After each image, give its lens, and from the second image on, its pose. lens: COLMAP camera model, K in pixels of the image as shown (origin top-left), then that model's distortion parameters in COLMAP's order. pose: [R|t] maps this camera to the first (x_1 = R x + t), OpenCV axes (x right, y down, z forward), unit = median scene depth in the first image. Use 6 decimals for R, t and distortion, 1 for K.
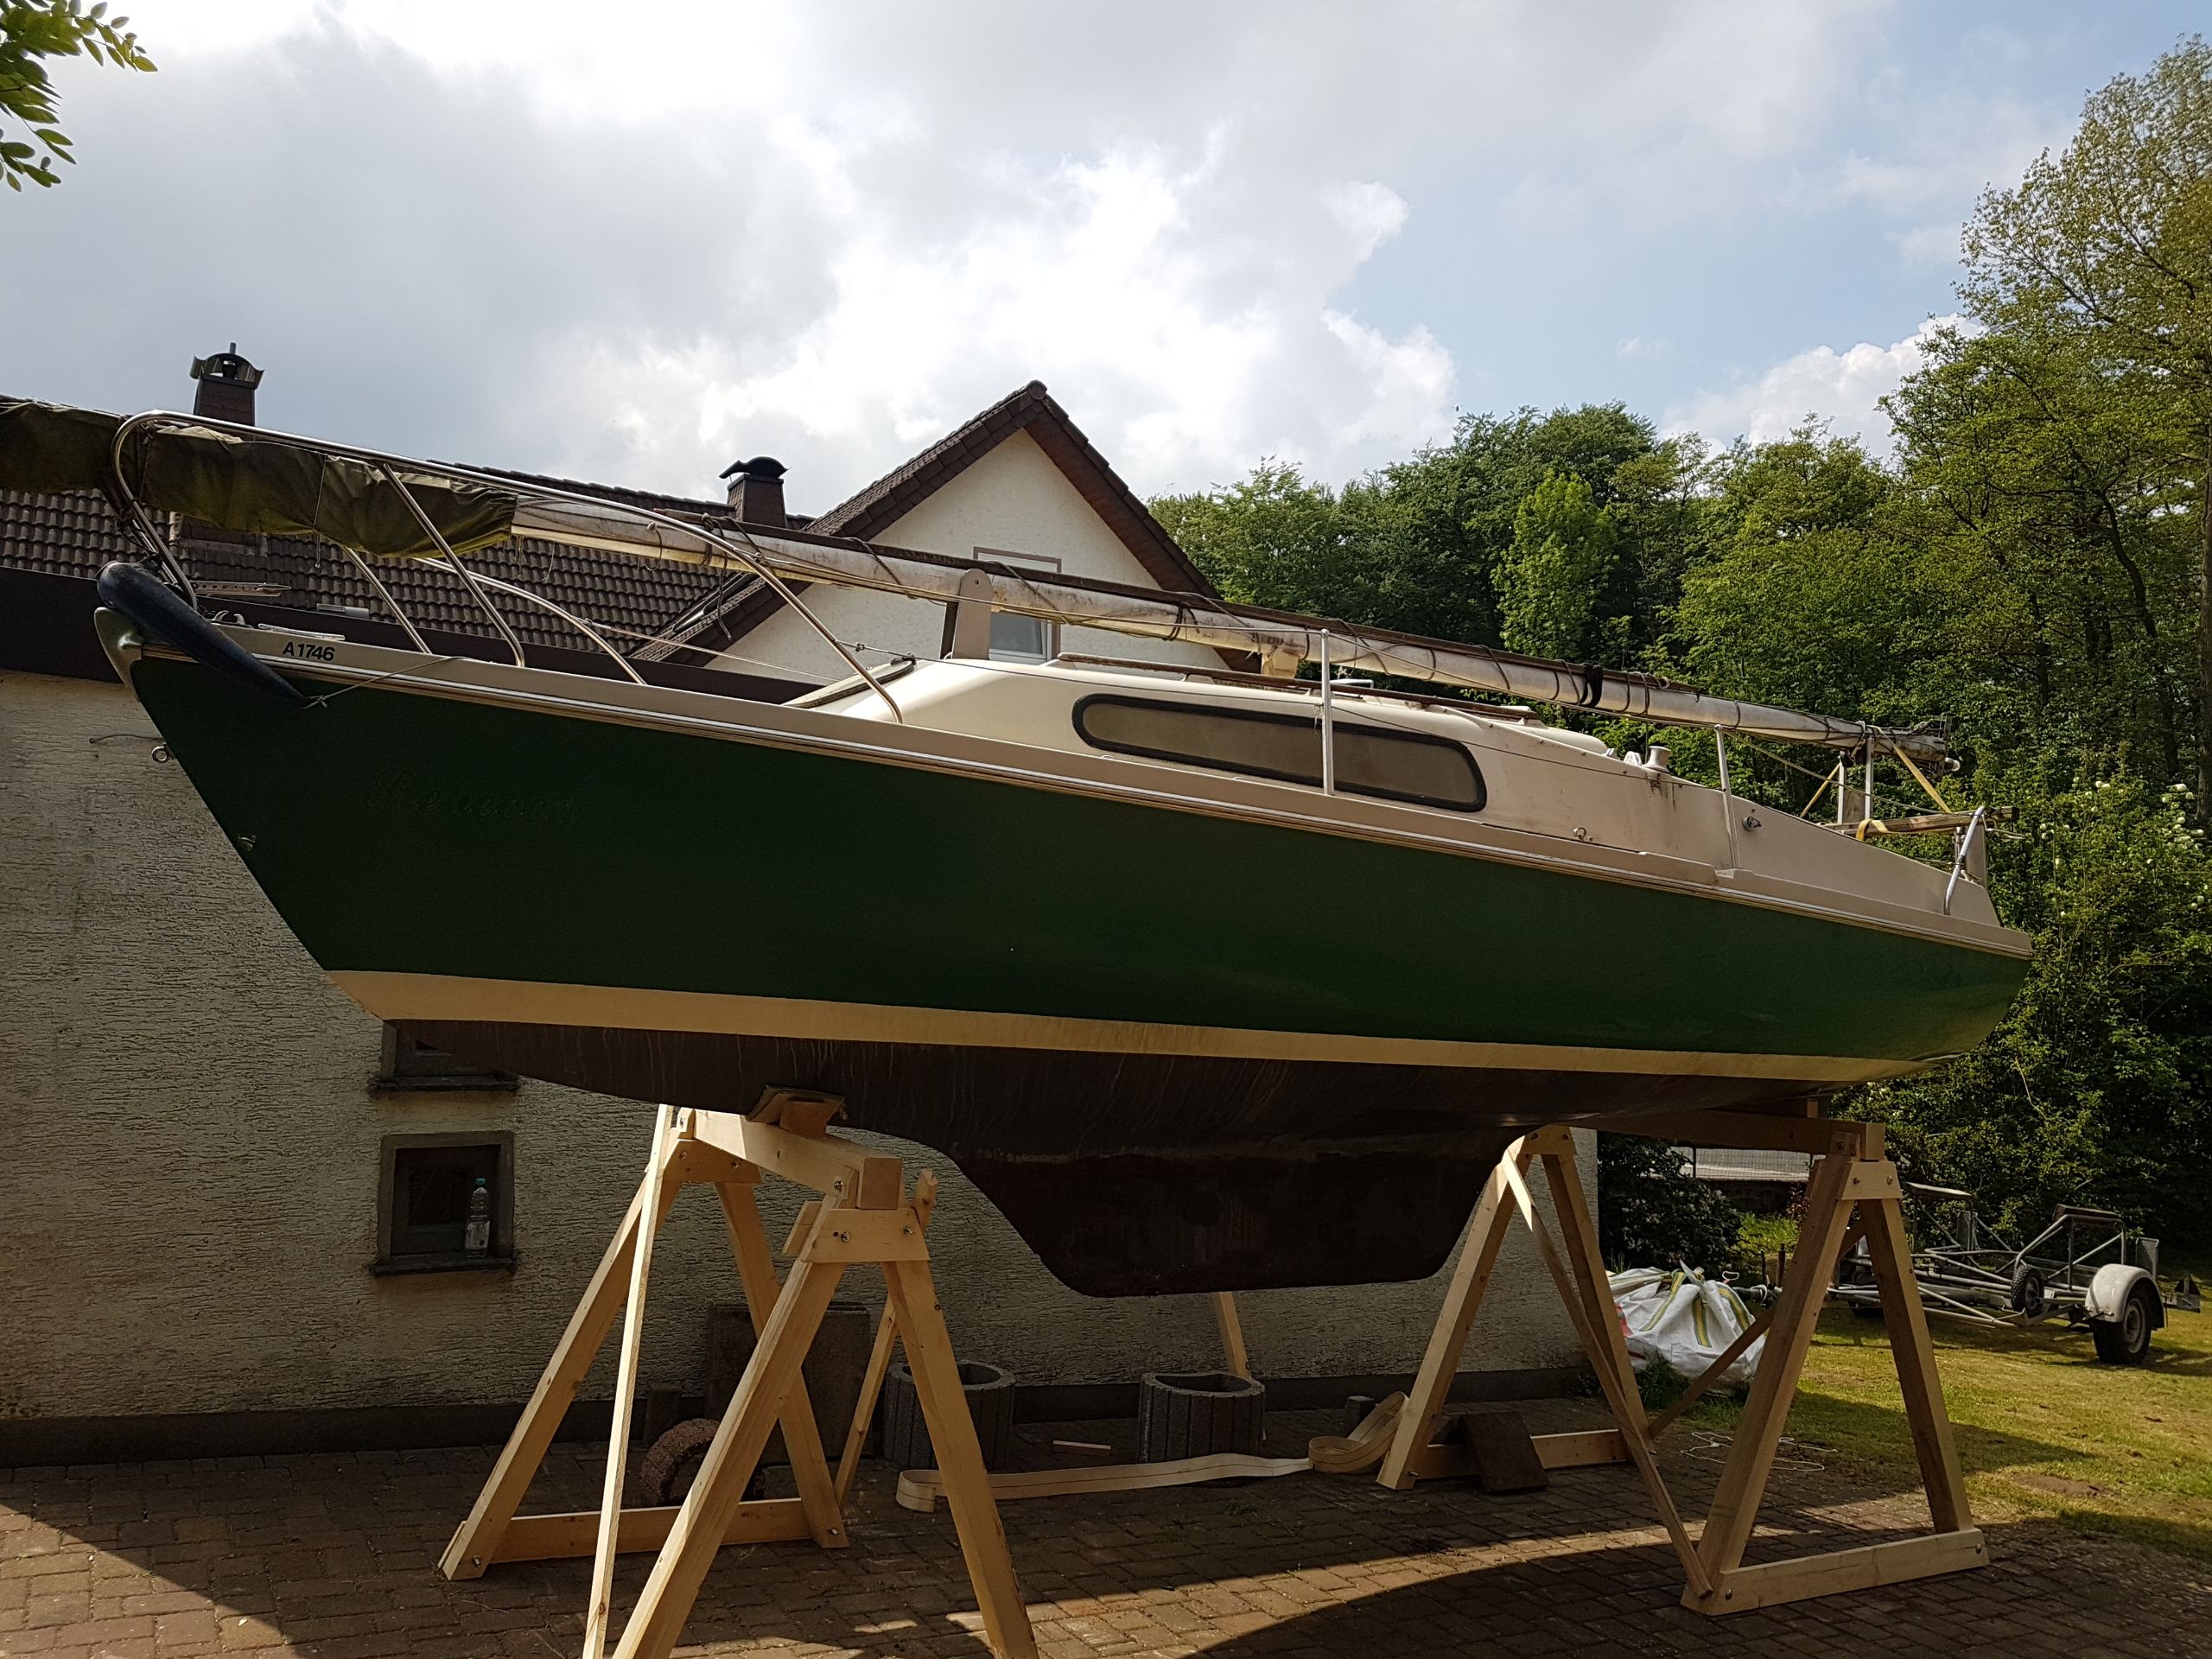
lens RADIAL K [[1843.2, 0, 1110.4], [0, 1843.2, 862.3], [0, 0, 1]] dist [0.002361, 0.005644]
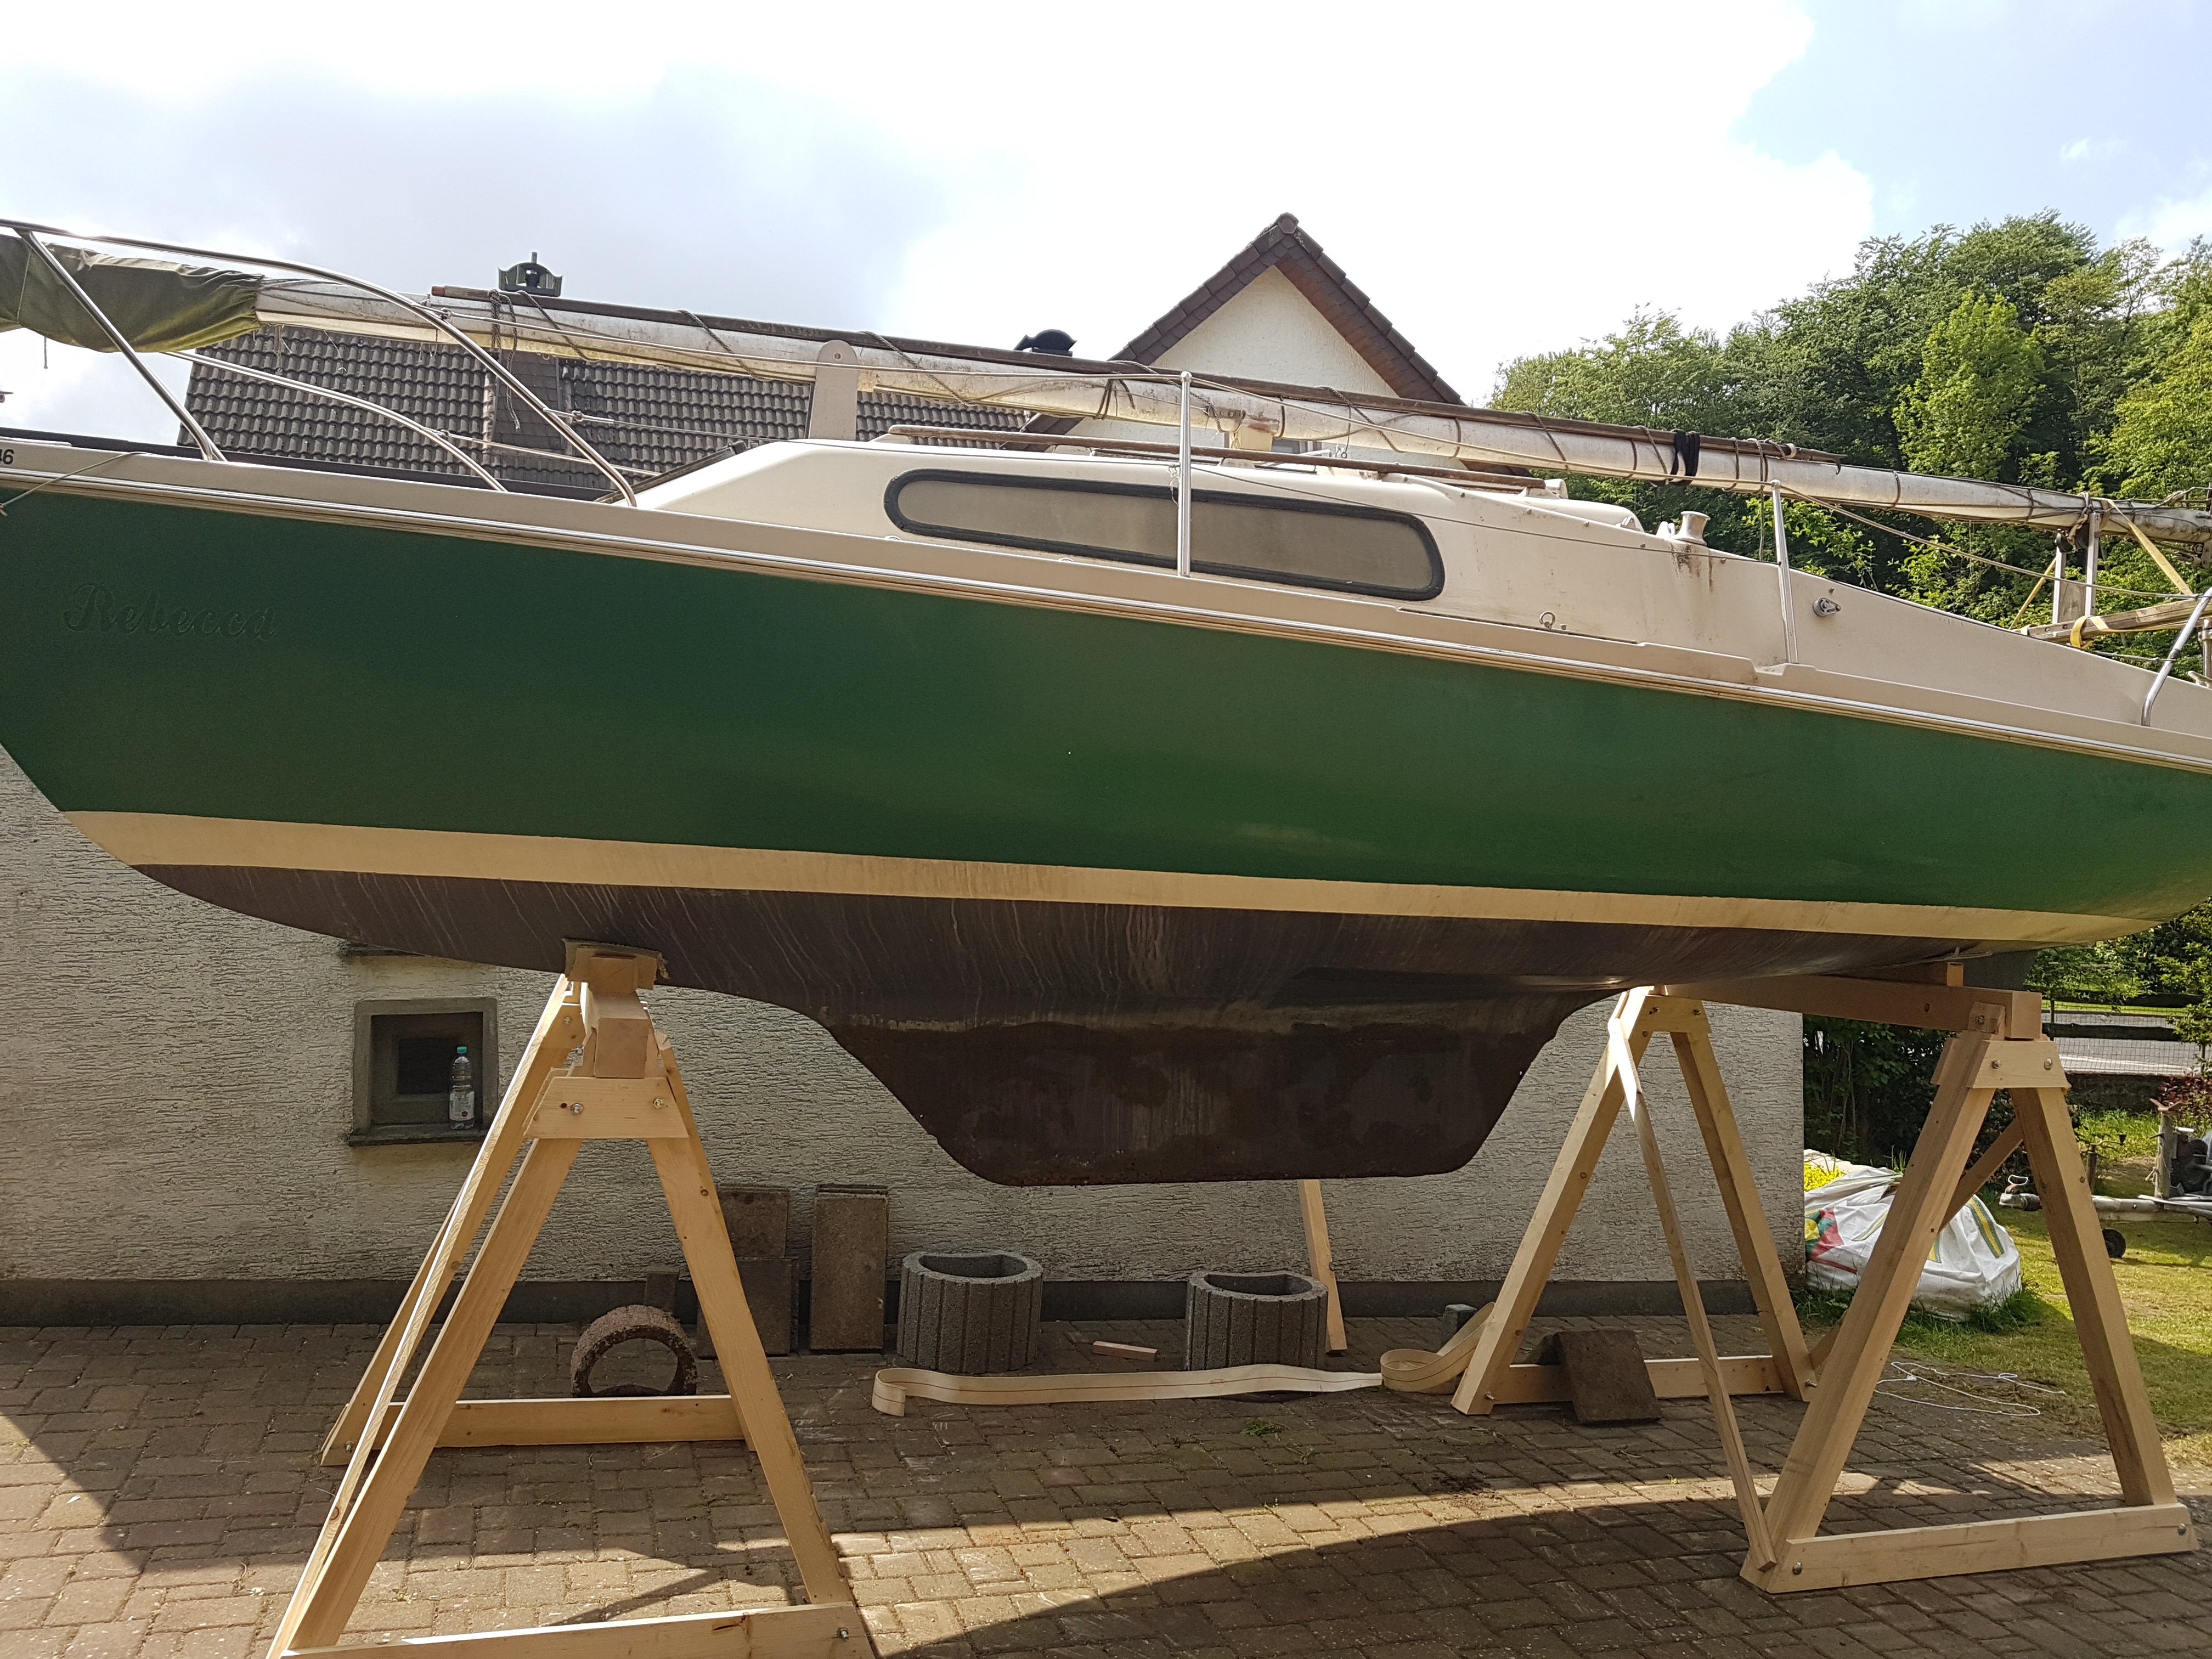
lens RADIAL K [[1843.2, 0, 1110.4], [0, 1843.2, 862.3], [0, 0, 1]] dist [0.002361, 0.005644]
pose [[0.977042, -0.012759, -0.212663, 0.193554], [0.025372, 0.998070, 0.056688, 0.031224], [0.211529, -0.060782, 0.975480, 0.149559]]
